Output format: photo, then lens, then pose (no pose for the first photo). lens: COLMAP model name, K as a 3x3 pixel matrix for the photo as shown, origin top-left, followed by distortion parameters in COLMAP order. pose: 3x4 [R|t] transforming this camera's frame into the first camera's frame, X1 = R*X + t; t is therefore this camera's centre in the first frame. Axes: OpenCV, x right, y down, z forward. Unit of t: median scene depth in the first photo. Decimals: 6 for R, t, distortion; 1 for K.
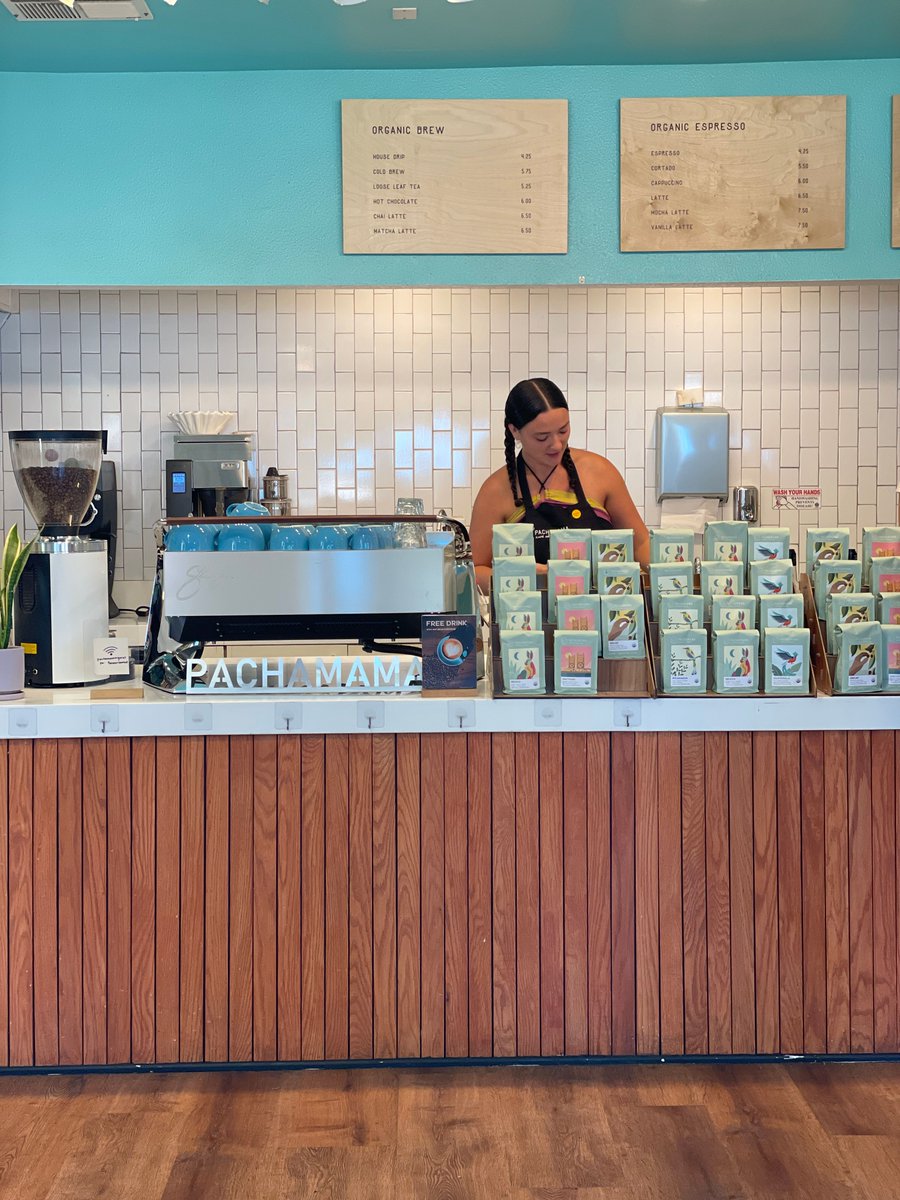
lens RADIAL K [[1783.0, 0, 450.0], [0, 1783.0, 600.0], [0, 0, 1]] dist [0.139615, -0.175089]
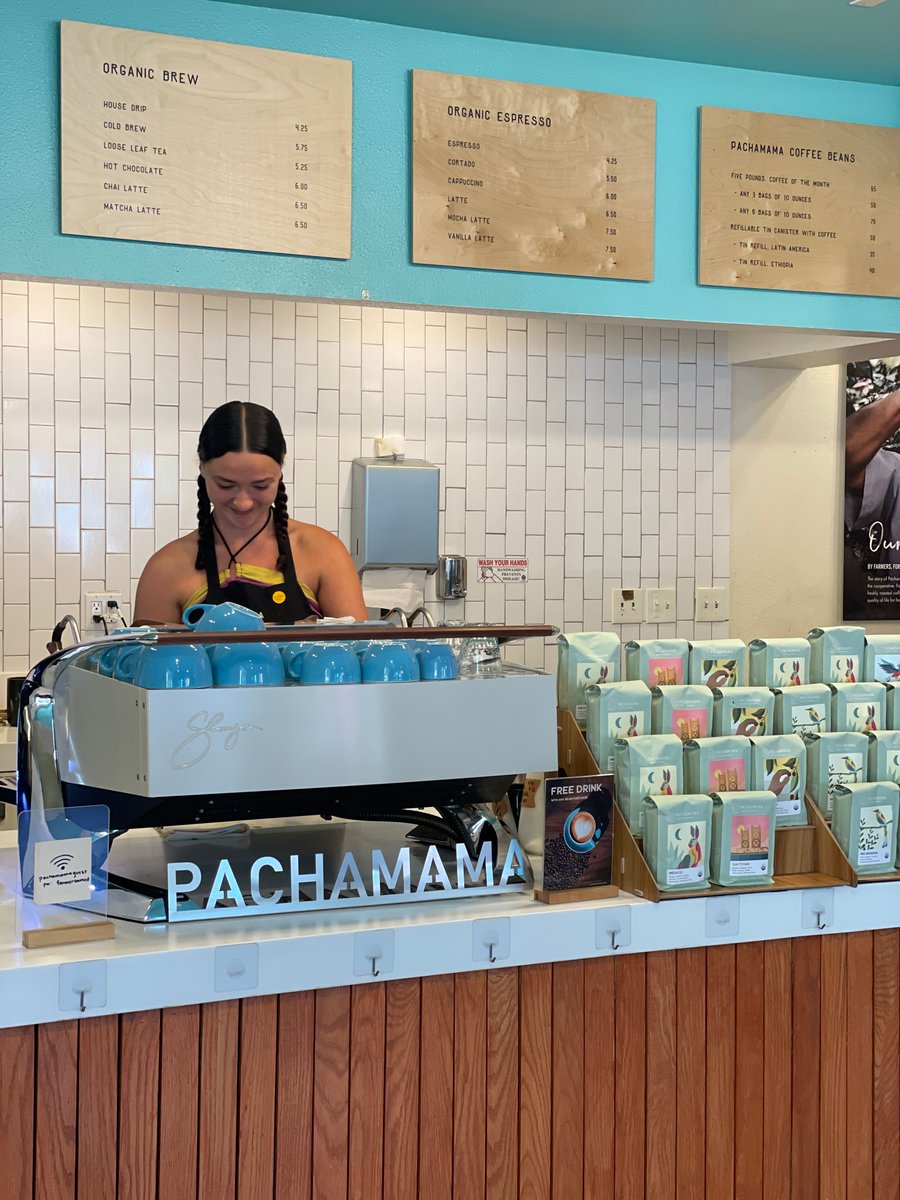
lens RADIAL K [[1783.0, 0, 450.0], [0, 1783.0, 600.0], [0, 0, 1]] dist [0.139615, -0.175089]
pose [[0.909054, -0.001109, 0.416677, -0.321049], [0.010452, 0.999742, -0.020142, -0.044348], [-0.416547, 0.022665, 0.908831, 0.414245]]
